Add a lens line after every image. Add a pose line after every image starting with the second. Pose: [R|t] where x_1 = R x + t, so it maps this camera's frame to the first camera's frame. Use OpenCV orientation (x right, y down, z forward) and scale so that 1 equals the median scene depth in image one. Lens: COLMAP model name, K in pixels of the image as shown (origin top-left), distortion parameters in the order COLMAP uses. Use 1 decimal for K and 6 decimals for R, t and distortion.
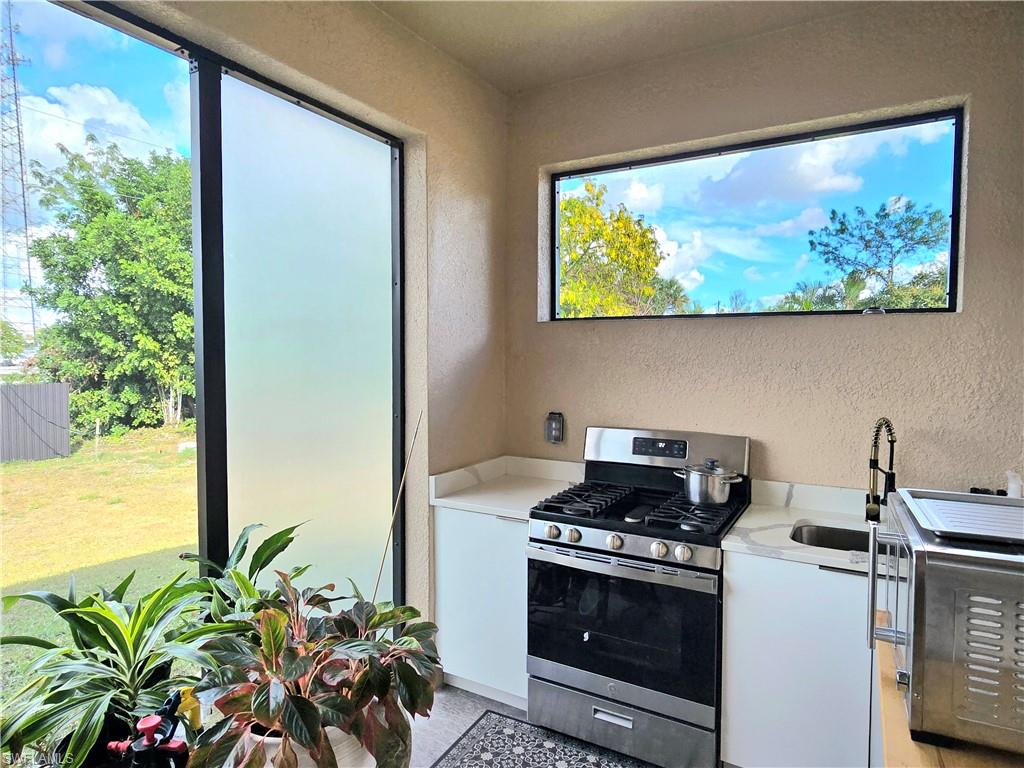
lens RADIAL K [[603.2, 0, 519.0], [0, 603.2, 375.5], [0, 0, 1]] dist [-0.001201, -0.001609]
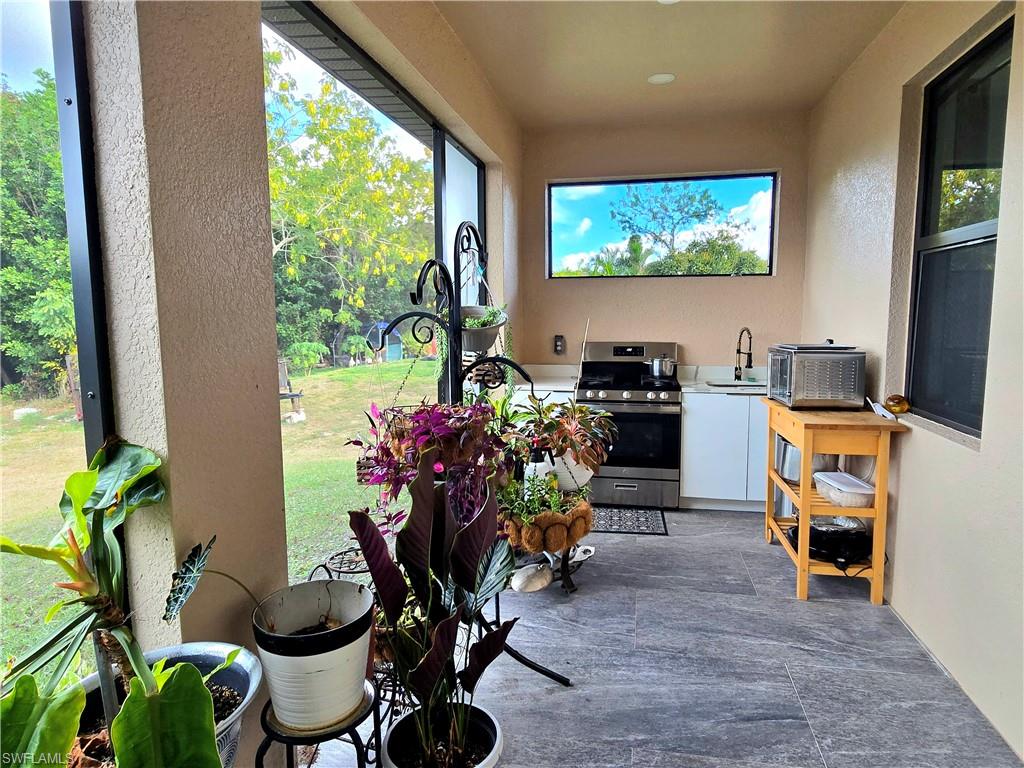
lens RADIAL K [[603.2, 0, 519.0], [0, 603.2, 375.5], [0, 0, 1]] dist [-0.001201, -0.001609]
pose [[0.948010, -0.043311, 0.315279, -0.637121], [0.021871, 0.997220, 0.071227, 0.057933], [-0.317488, -0.060628, 0.946322, -0.579952]]
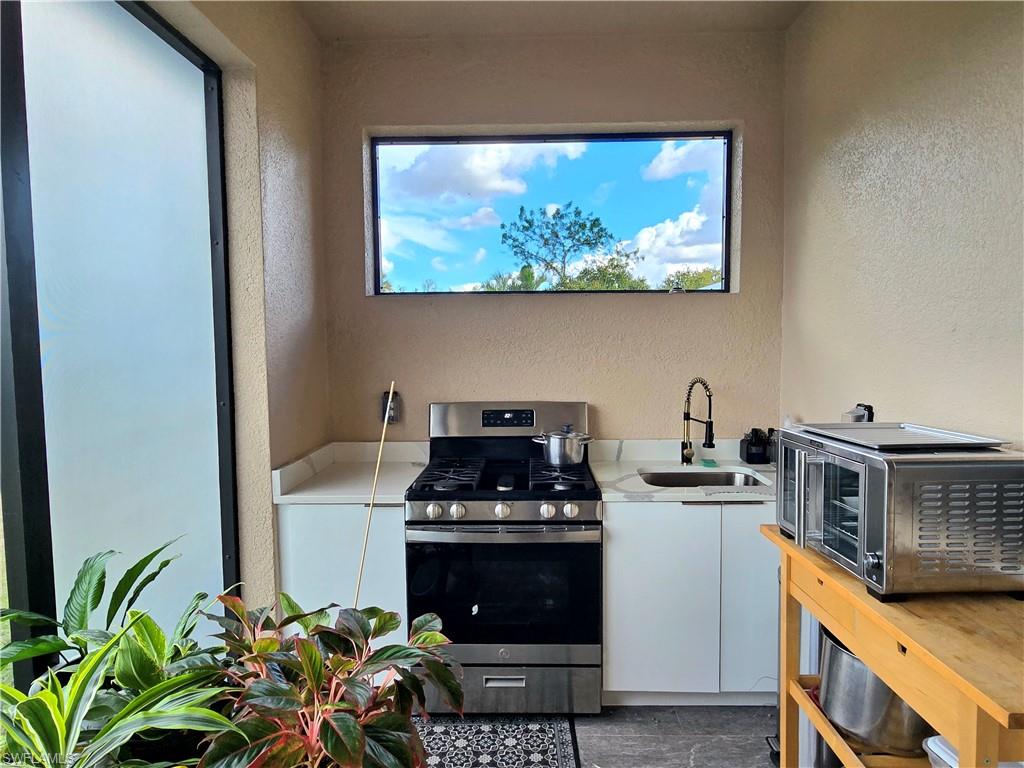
lens RADIAL K [[603.2, 0, 519.0], [0, 603.2, 375.5], [0, 0, 1]] dist [-0.001201, -0.001609]
pose [[0.879197, -0.039233, 0.474840, -0.241617], [0.028757, 0.999157, 0.029308, 0.016164], [-0.475589, -0.012113, 0.879584, 0.079595]]
